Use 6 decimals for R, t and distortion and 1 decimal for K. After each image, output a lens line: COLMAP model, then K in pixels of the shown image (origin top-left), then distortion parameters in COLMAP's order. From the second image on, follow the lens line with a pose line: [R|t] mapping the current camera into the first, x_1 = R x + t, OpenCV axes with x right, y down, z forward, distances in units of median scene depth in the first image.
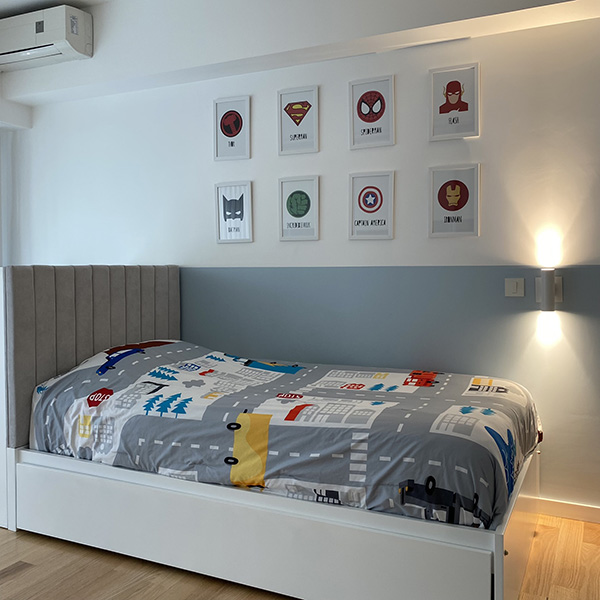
lens RADIAL K [[595.6, 0, 314.8], [0, 595.6, 297.8], [0, 0, 1]] dist [0.088372, -0.161421]
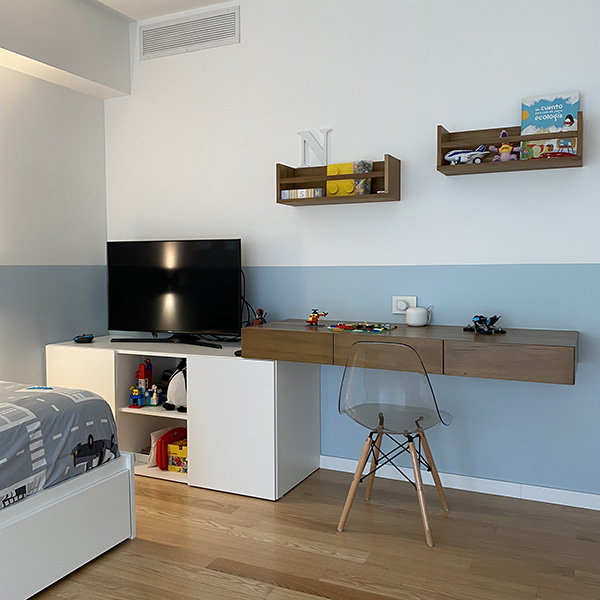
lens RADIAL K [[606.7, 0, 300.7], [0, 606.7, 296.1], [0, 0, 1]] dist [0.121515, -0.315192]
pose [[-0.001672, -0.053010, 0.998593, -0.761366], [0.059720, 0.996806, 0.053015, -0.023412], [-0.998214, 0.059725, 0.001499, 0.383657]]
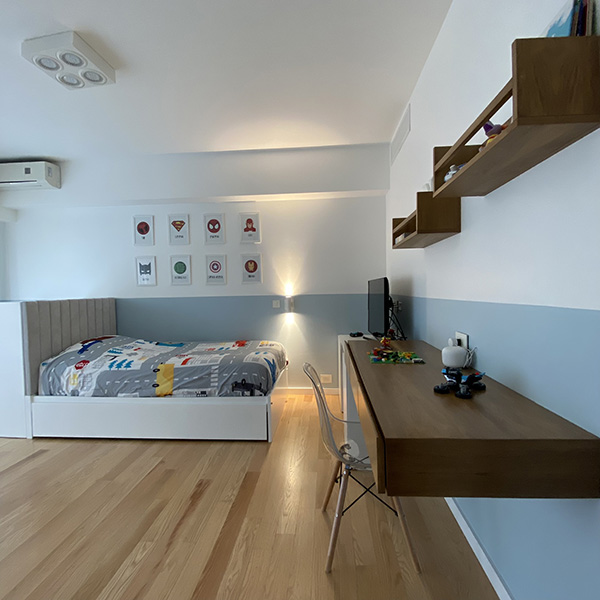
lens RADIAL K [[322.5, 0, 300.0], [0, 322.5, 300.0], [0, 0, 1]] dist [0.052341, -0.048550]
pose [[0.937205, -0.027059, 0.347728, -0.040374], [0.035119, 0.999240, -0.016898, -0.009020], [-0.347007, 0.028049, 0.937443, -0.292333]]
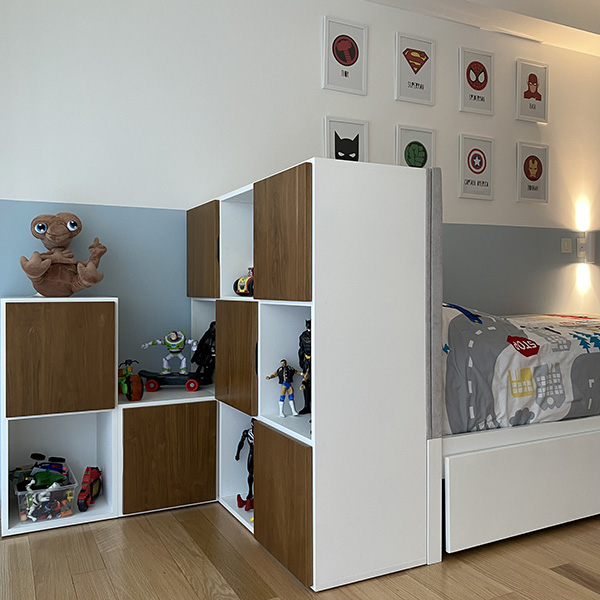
lens RADIAL K [[613.6, 0, 299.0], [0, 613.6, 294.9], [0, 0, 1]] dist [0.016743, -0.031139]
pose [[0.621640, -0.011642, 0.783216, -1.131564], [0.046615, 0.998667, -0.022154, 0.096651], [-0.781915, 0.050281, 0.621354, 0.680728]]
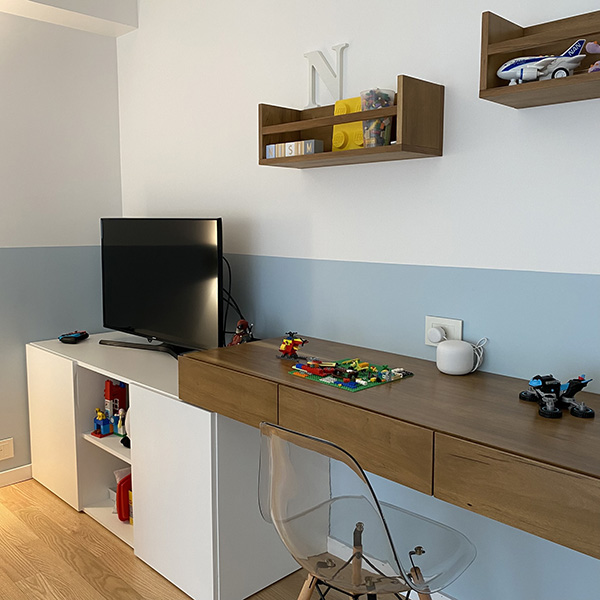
lens RADIAL K [[613.6, 0, 299.0], [0, 613.6, 294.9], [0, 0, 1]] dist [0.016743, -0.031139]
pose [[0.346890, -0.115413, 0.930778, -0.278068], [0.052130, 0.993238, 0.103729, -0.058706], [-0.936456, 0.012539, 0.350561, 0.080671]]
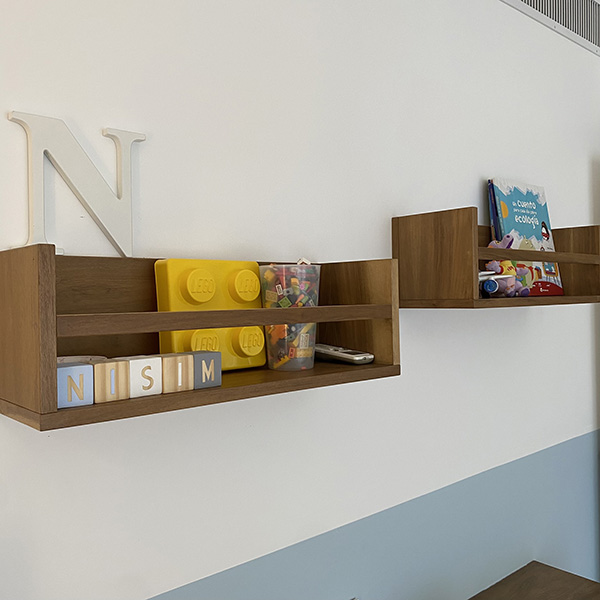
lens RADIAL K [[607.8, 0, 303.7], [0, 607.8, 297.3], [0, 0, 1]] dist [0.131624, -0.342020]
pose [[-0.920640, 0.011851, 0.390233, 0.297674], [0.036906, 0.997705, 0.056769, -0.218847], [-0.388665, 0.066666, -0.918964, 0.617853]]
